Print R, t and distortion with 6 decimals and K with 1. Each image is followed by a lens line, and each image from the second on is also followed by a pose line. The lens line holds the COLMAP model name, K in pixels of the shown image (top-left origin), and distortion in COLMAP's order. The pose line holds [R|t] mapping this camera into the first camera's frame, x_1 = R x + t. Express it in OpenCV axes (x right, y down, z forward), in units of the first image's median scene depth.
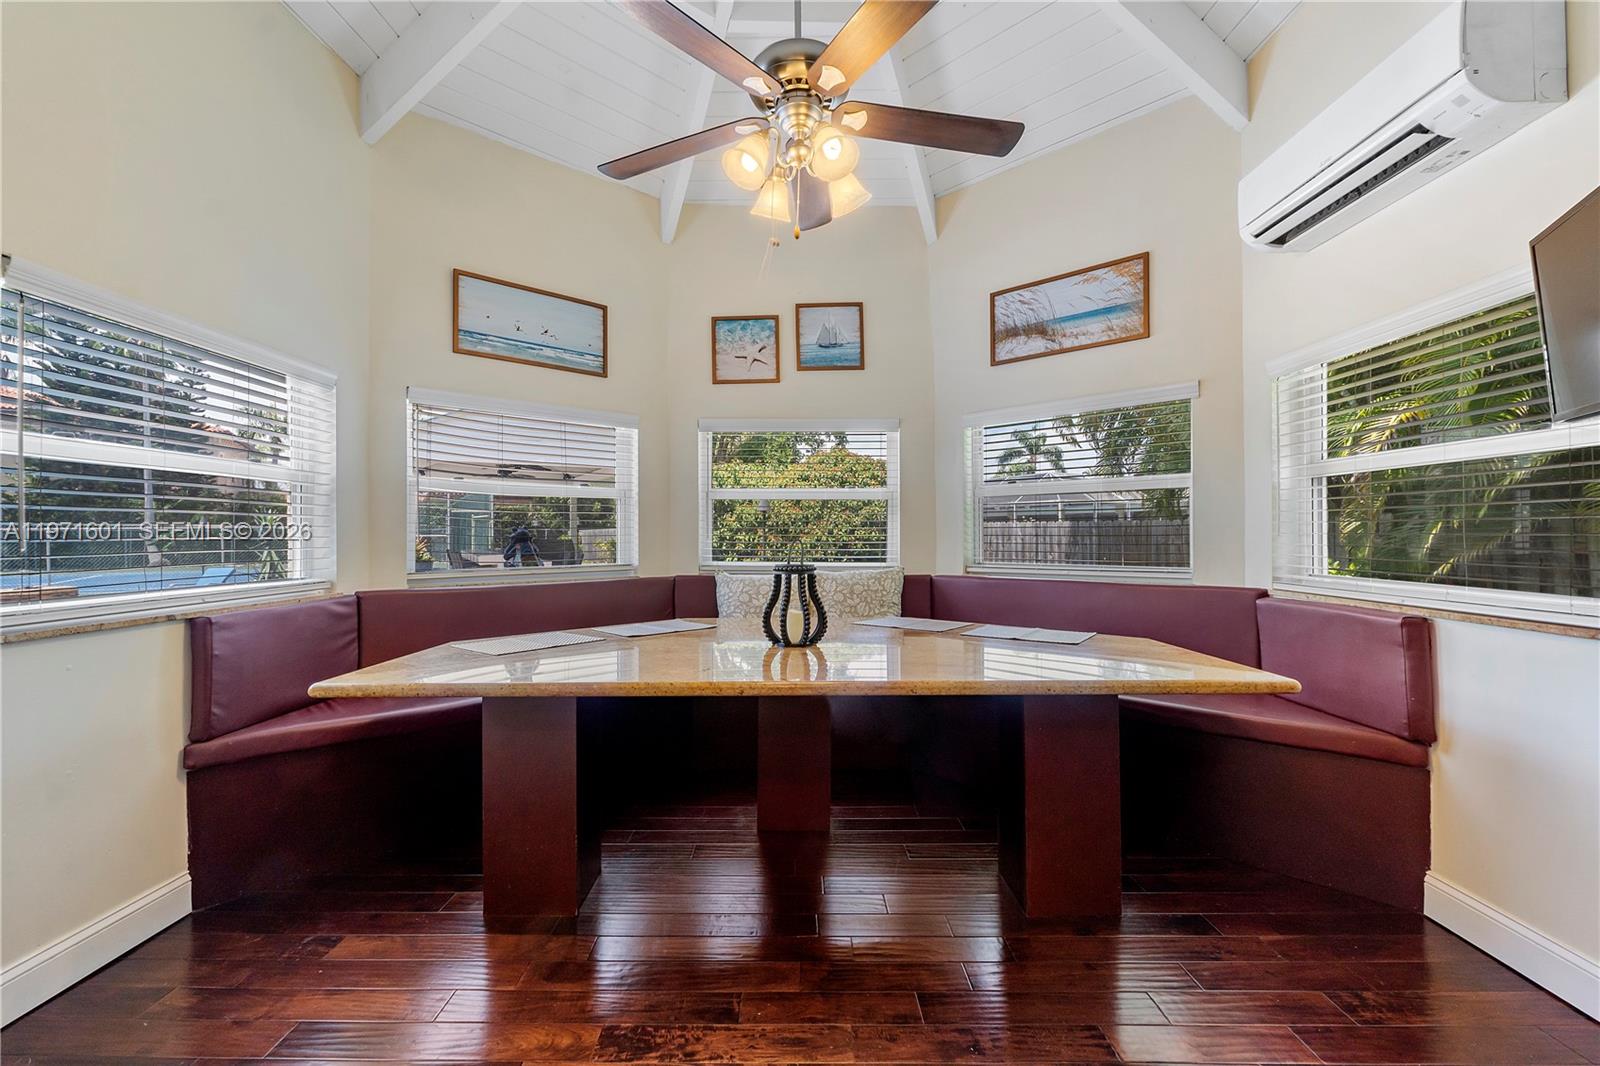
lens RADIAL K [[677.5, 0, 794.8], [0, 677.5, 533.7], [0, 0, 1]] dist [-0.008040, -0.000175]
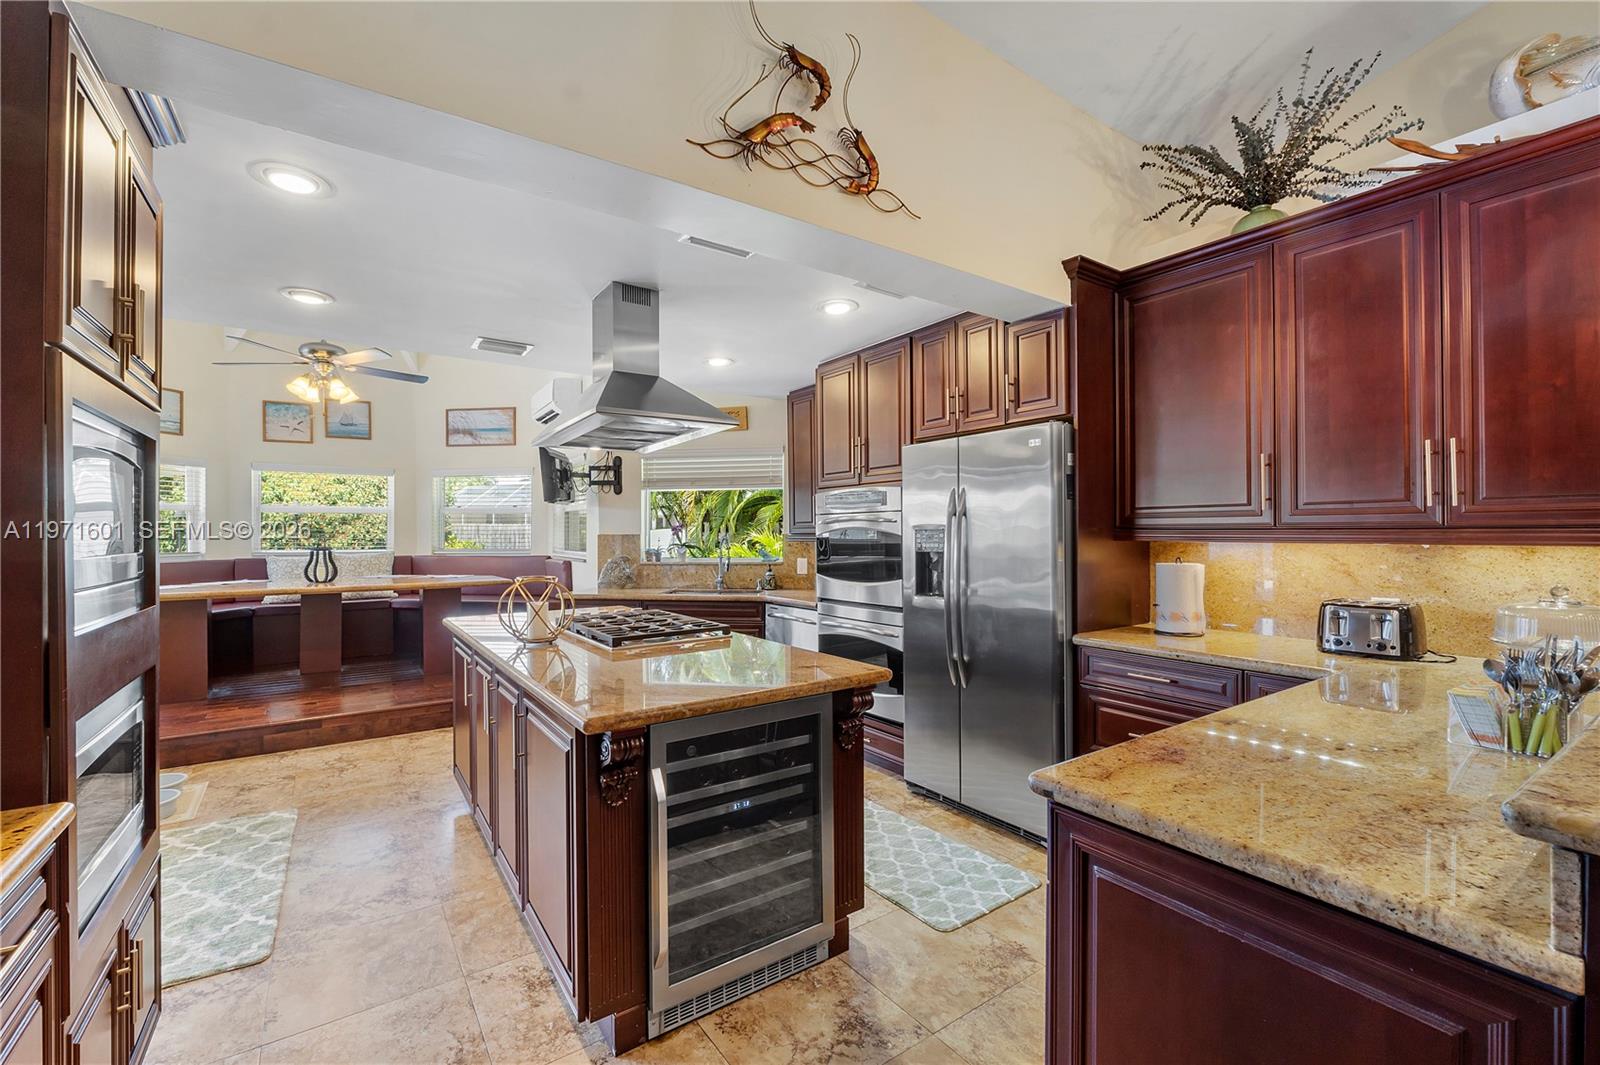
lens RADIAL K [[677.5, 0, 788.1], [0, 677.5, 532.2], [0, 0, 1]] dist [-0.008040, -0.000175]
pose [[0.827659, 0.003600, 0.561219, 0.017118], [-0.002990, 0.999994, -0.002005, -0.002963], [-0.561223, -0.000019, 0.827665, -1.203651]]
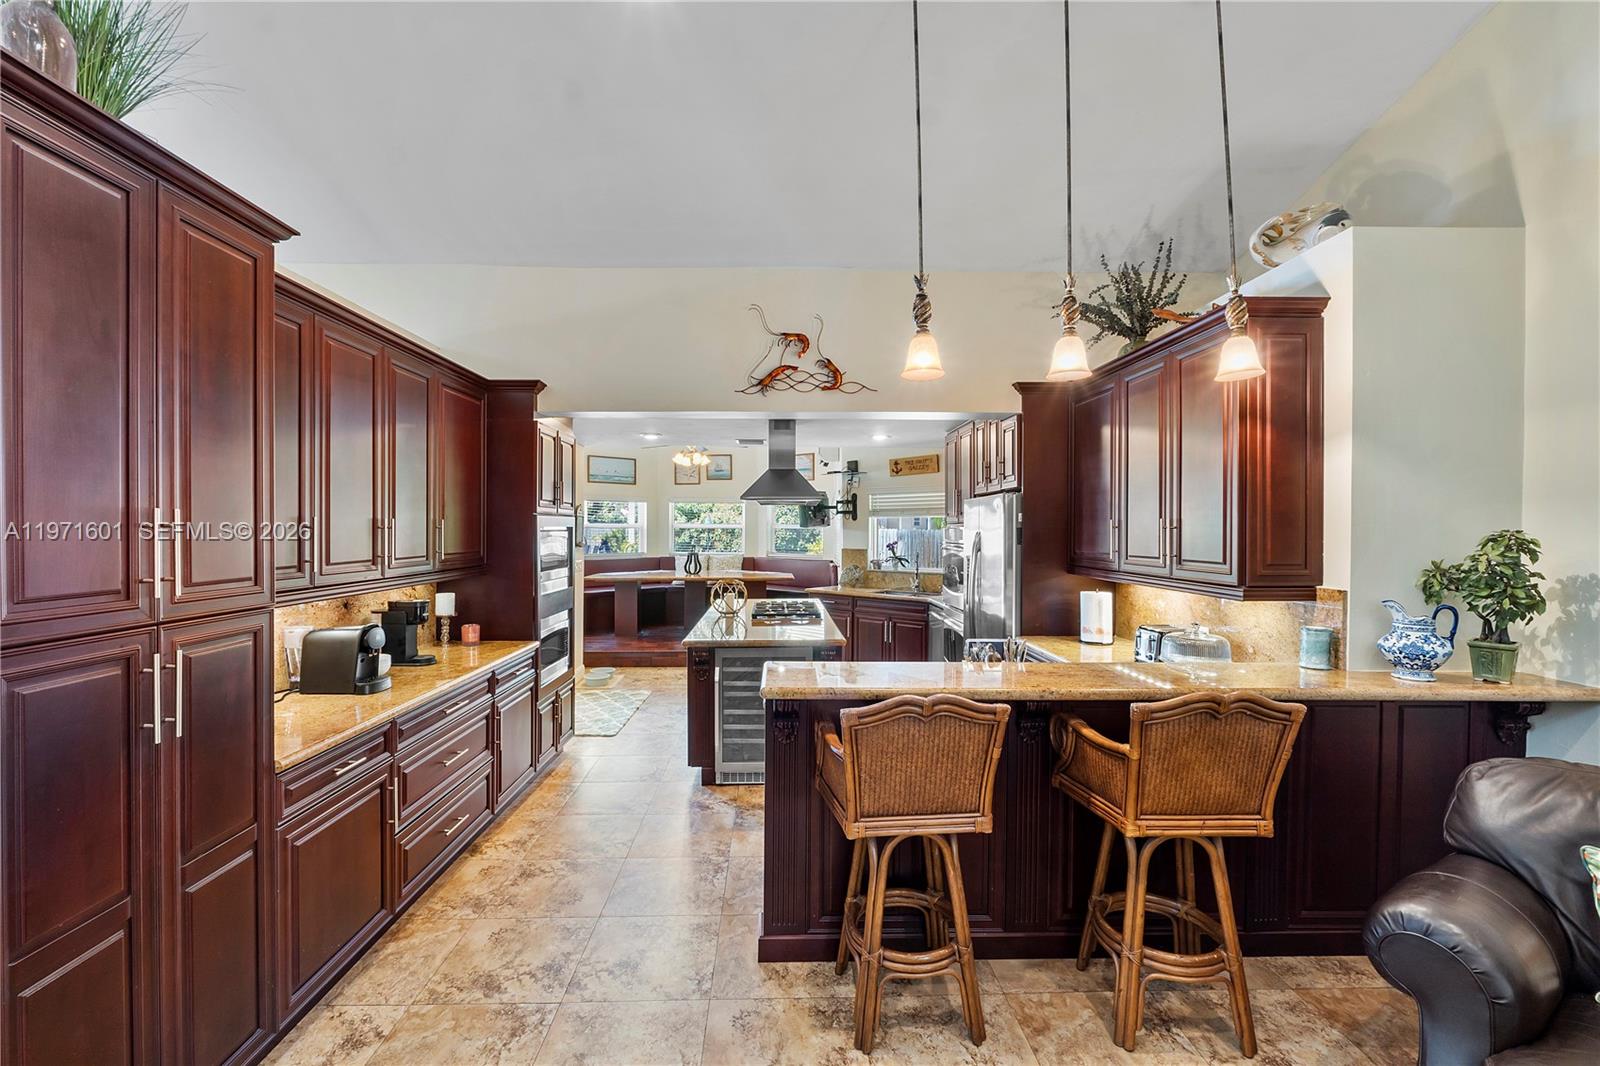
lens RADIAL K [[677.5, 0, 774.4], [0, 677.5, 532.6], [0, 0, 1]] dist [-0.008040, -0.000175]
pose [[0.999982, 0.005927, -0.000498, 0.310173], [-0.005921, 0.999928, 0.010393, -0.073880], [0.000559, -0.010390, 0.999946, -1.891058]]
